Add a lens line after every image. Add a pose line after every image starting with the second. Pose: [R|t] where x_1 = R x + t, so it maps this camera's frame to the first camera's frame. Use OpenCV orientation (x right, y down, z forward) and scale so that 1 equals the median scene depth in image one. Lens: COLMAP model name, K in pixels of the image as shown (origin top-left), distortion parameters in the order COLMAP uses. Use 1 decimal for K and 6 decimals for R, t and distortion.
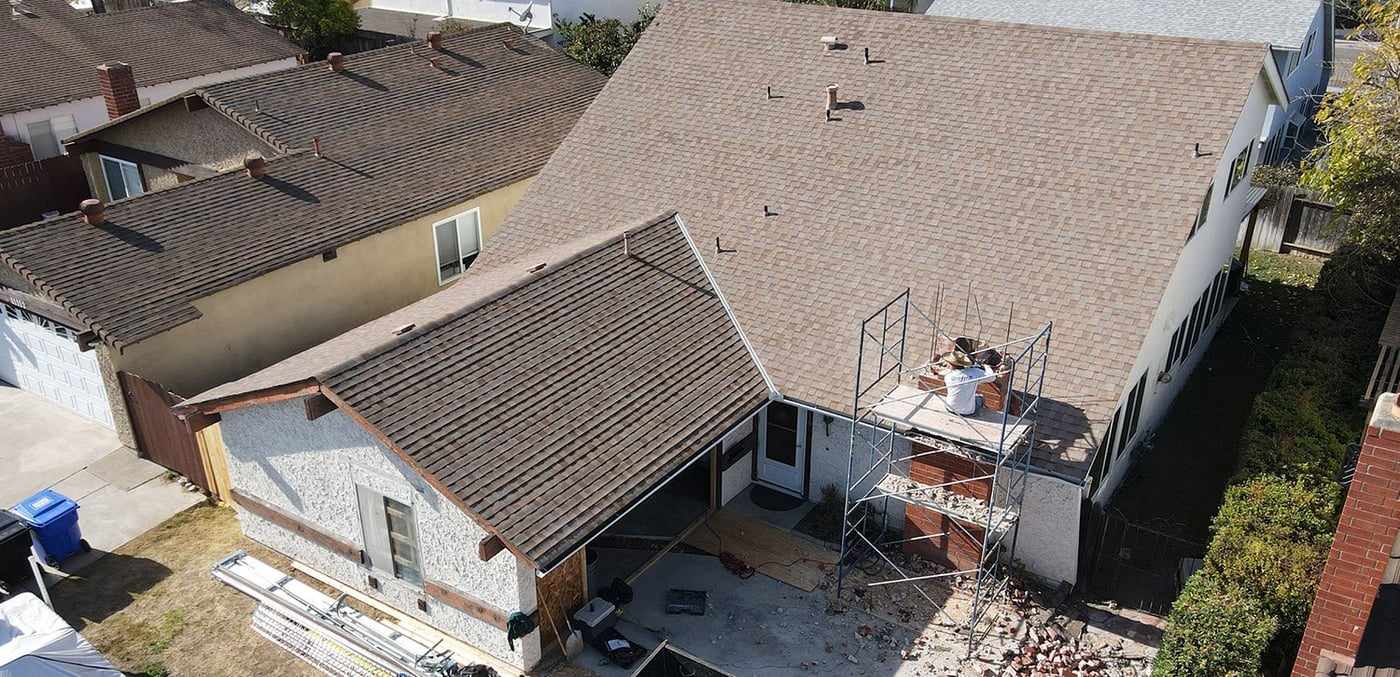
lens RADIAL K [[1125.7, 0, 699.0], [0, 1125.7, 396.5], [0, 0, 1]] dist [0.016980, 0.006479]
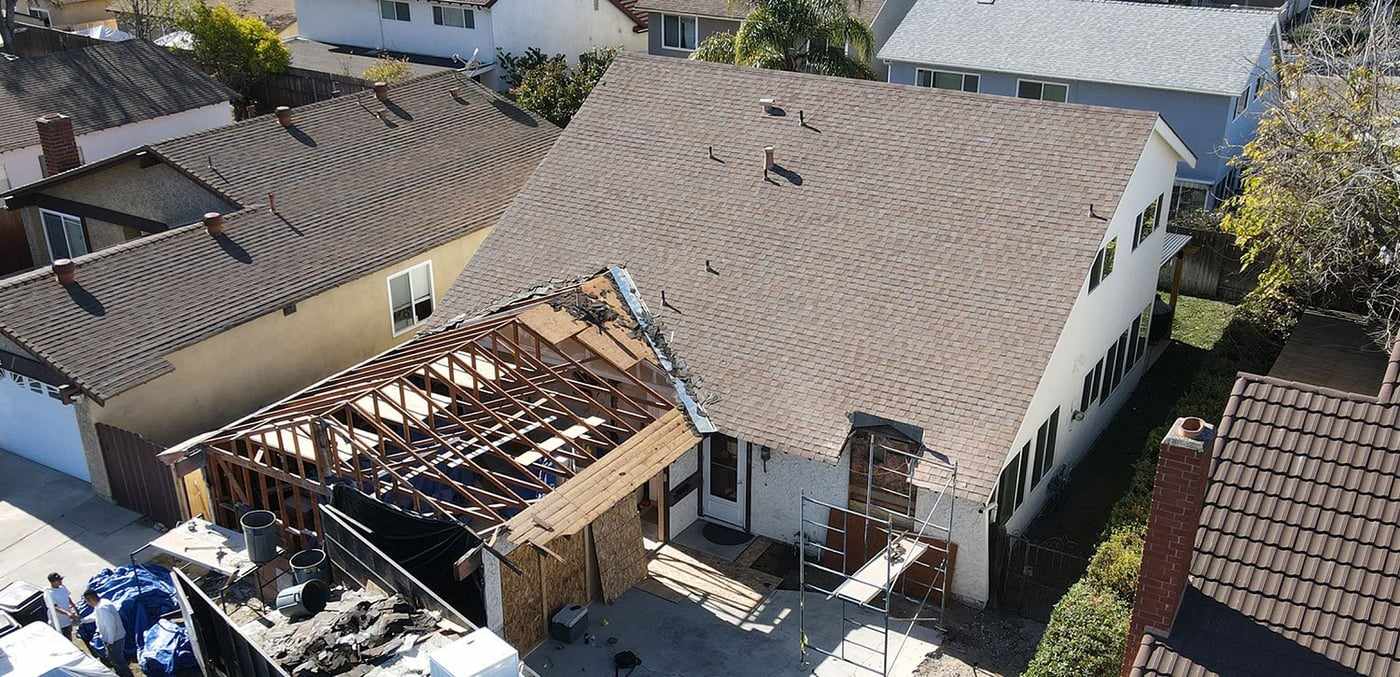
lens RADIAL K [[1273.5, 0, 719.2], [0, 1273.5, 433.2], [0, 0, 1]] dist [0.003865, 0.016761]
pose [[0.998781, -0.014325, 0.047242, 0.010528], [0.015122, 0.999749, -0.016556, 0.015090], [-0.046993, 0.017250, 0.998746, -0.205054]]
